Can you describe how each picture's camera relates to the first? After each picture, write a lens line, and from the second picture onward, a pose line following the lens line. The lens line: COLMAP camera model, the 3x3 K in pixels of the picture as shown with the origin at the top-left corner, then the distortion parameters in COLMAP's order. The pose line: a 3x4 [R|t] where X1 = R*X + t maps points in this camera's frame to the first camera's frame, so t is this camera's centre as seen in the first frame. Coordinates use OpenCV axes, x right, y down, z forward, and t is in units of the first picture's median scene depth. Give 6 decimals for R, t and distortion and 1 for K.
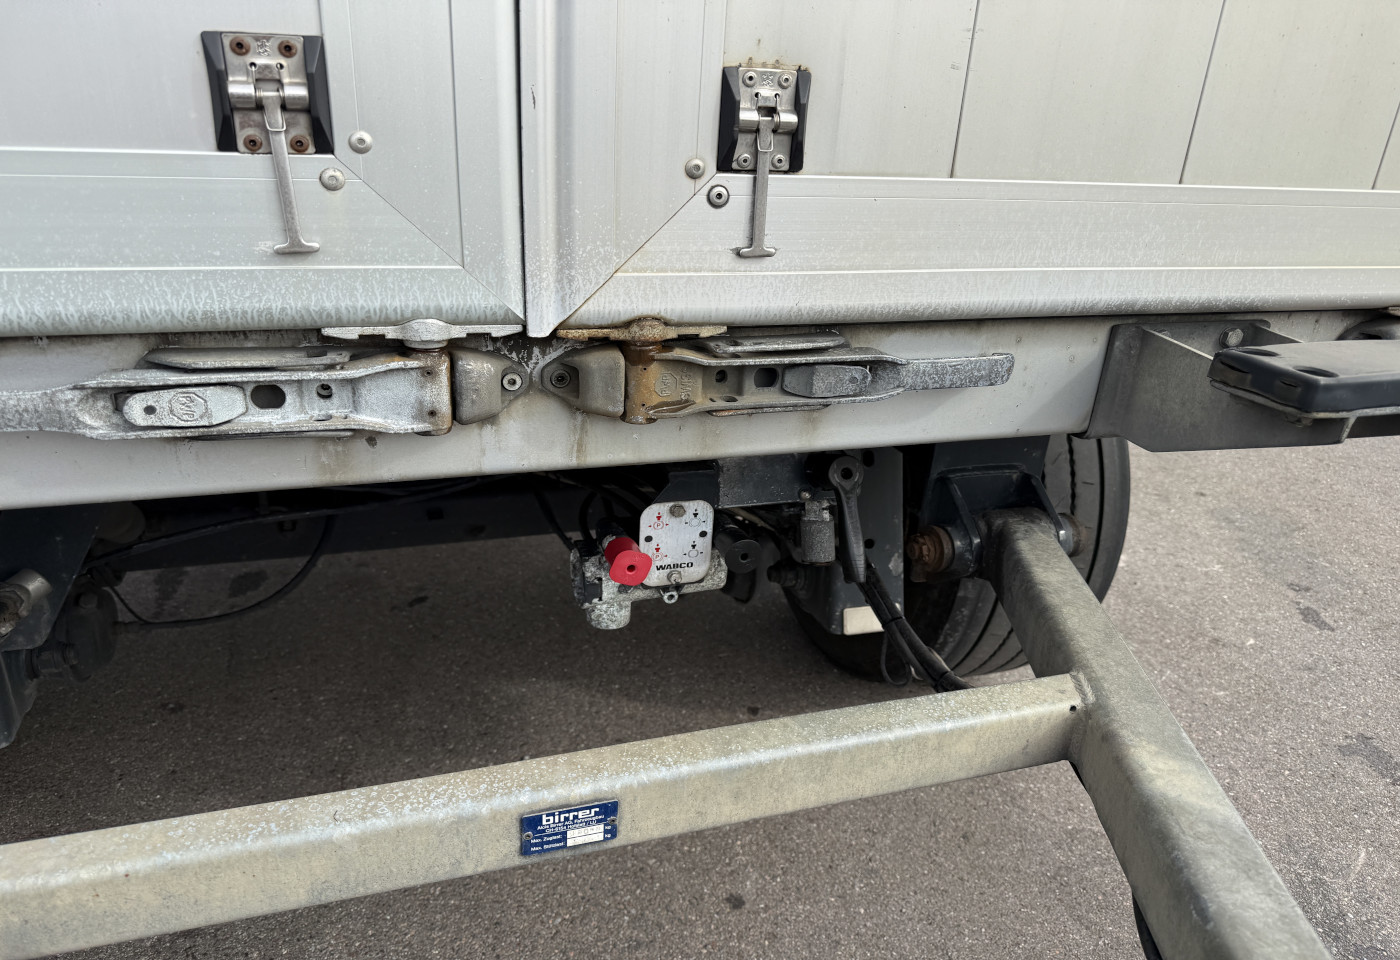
lens RADIAL K [[884.8, 0, 659.0], [0, 884.8, 484.3], [0, 0, 1]] dist [-0.012951, -0.013487]
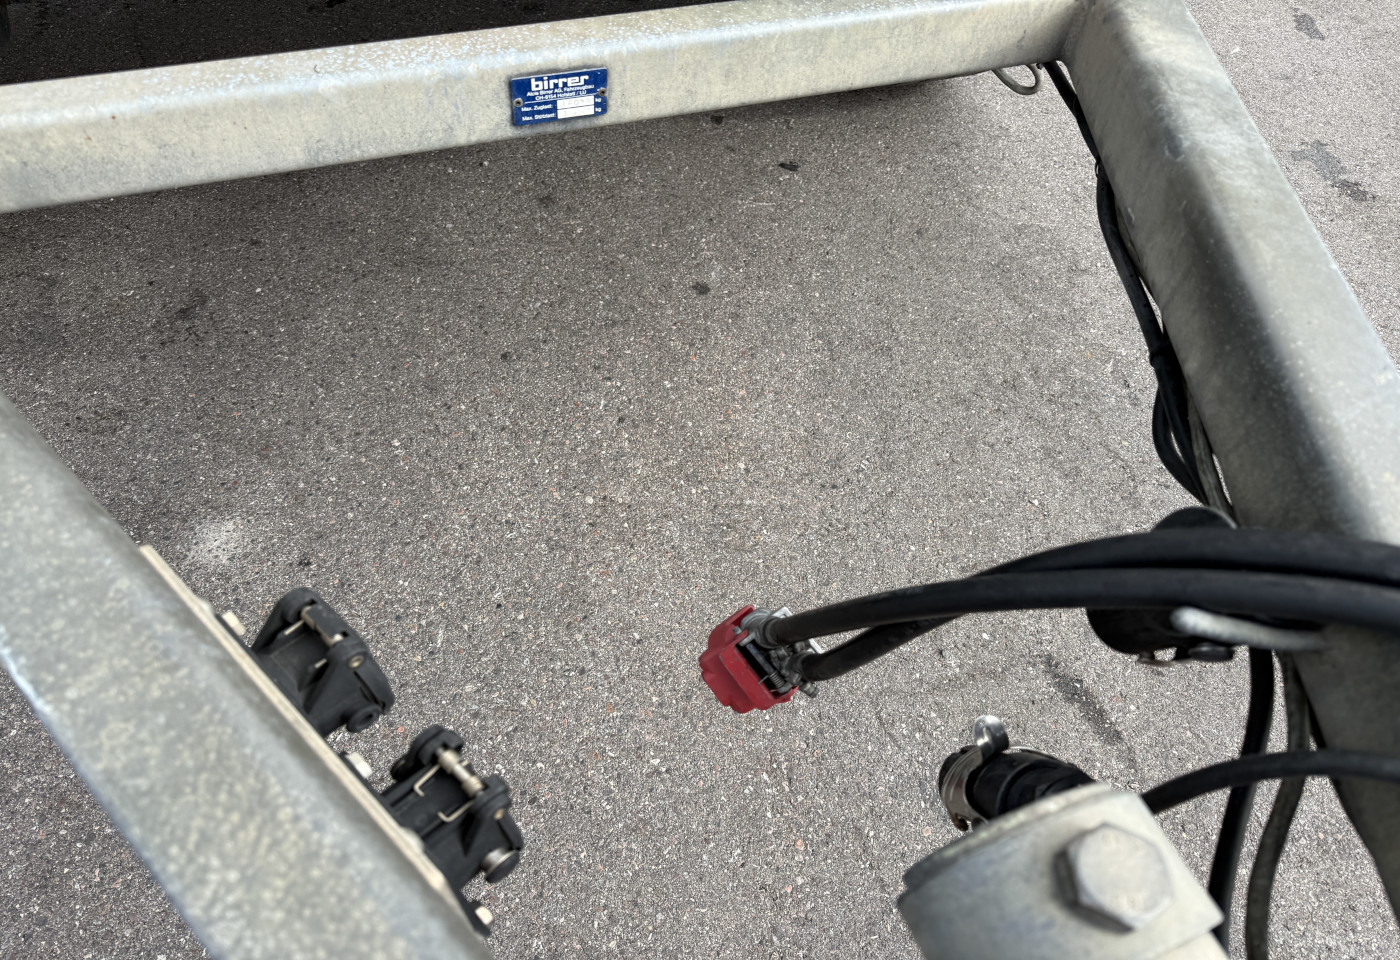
lens RADIAL K [[884.8, 0, 659.0], [0, 884.8, 484.3], [0, 0, 1]] dist [-0.012951, -0.013487]
pose [[0.998206, -0.043021, 0.041634, -0.050890], [0.012984, 0.834442, 0.550943, 0.212009], [-0.058444, -0.549414, 0.833504, -0.055071]]
